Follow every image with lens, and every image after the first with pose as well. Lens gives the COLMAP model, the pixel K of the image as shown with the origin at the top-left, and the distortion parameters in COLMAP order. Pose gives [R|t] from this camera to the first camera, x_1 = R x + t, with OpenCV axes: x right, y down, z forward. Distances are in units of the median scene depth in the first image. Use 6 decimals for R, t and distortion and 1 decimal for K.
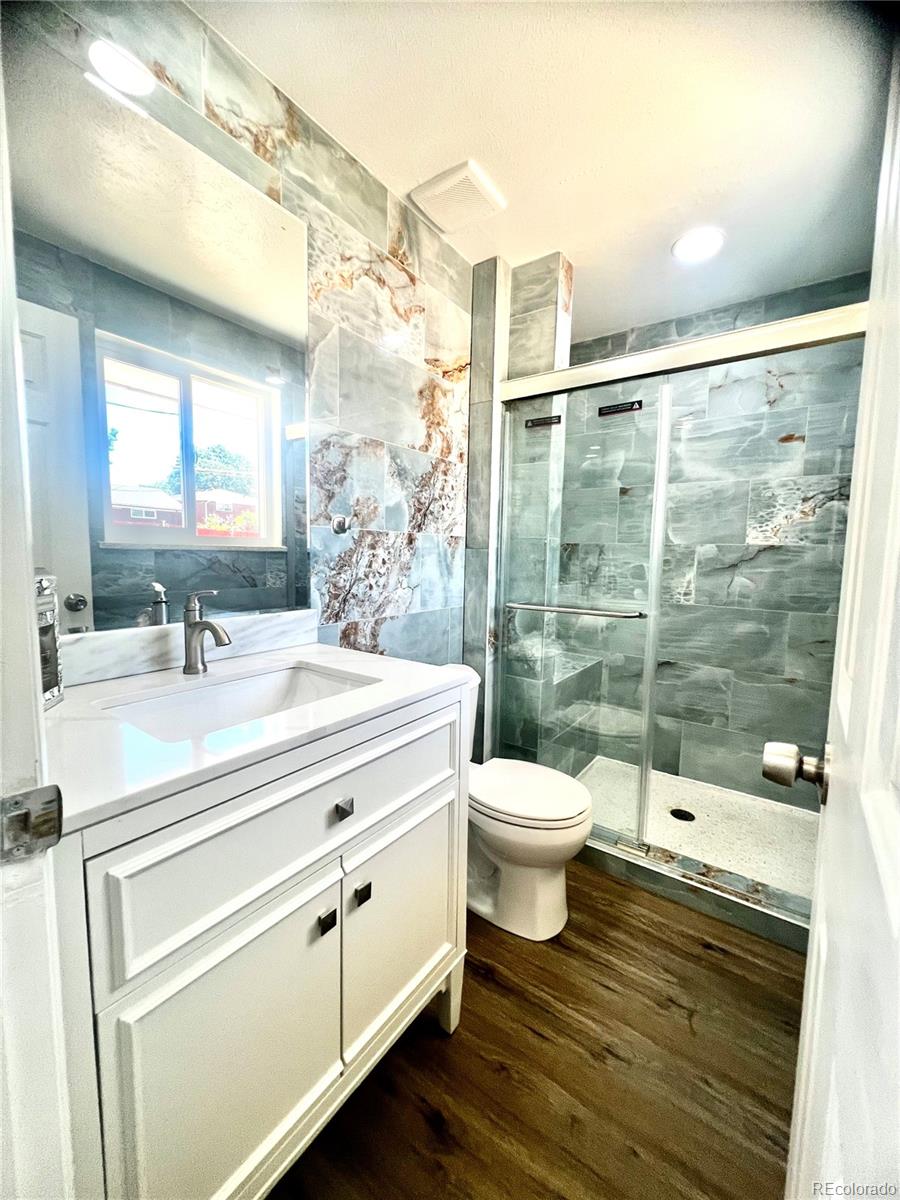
lens RADIAL K [[477.4, 0, 454.6], [0, 477.4, 600.2], [0, 0, 1]] dist [0.000633, 0.000238]
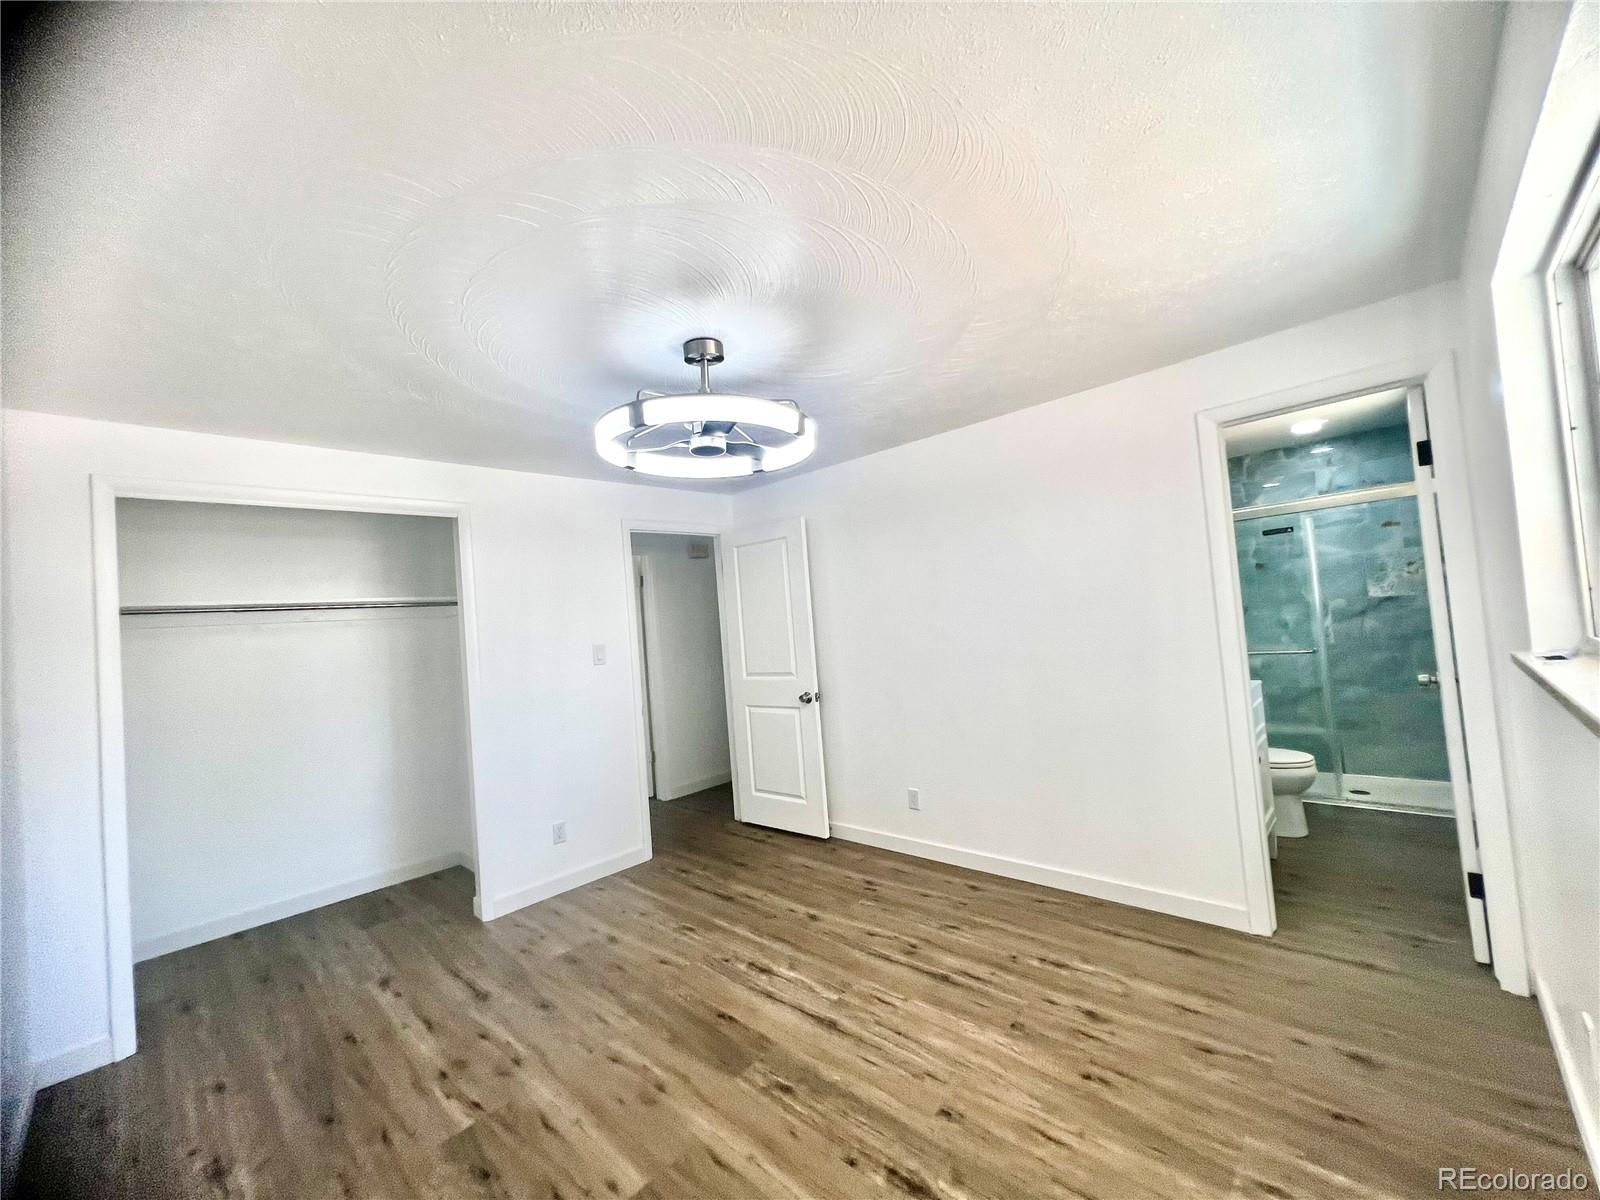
lens RADIAL K [[636.5, 0, 792.9], [0, 636.5, 599.8], [0, 0, 1]] dist [0.000633, 0.000238]
pose [[0.984827, -0.099925, -0.141882, -0.823753], [0.080805, 0.987592, -0.134661, 0.008486], [0.153578, 0.121153, 0.980681, -1.141217]]
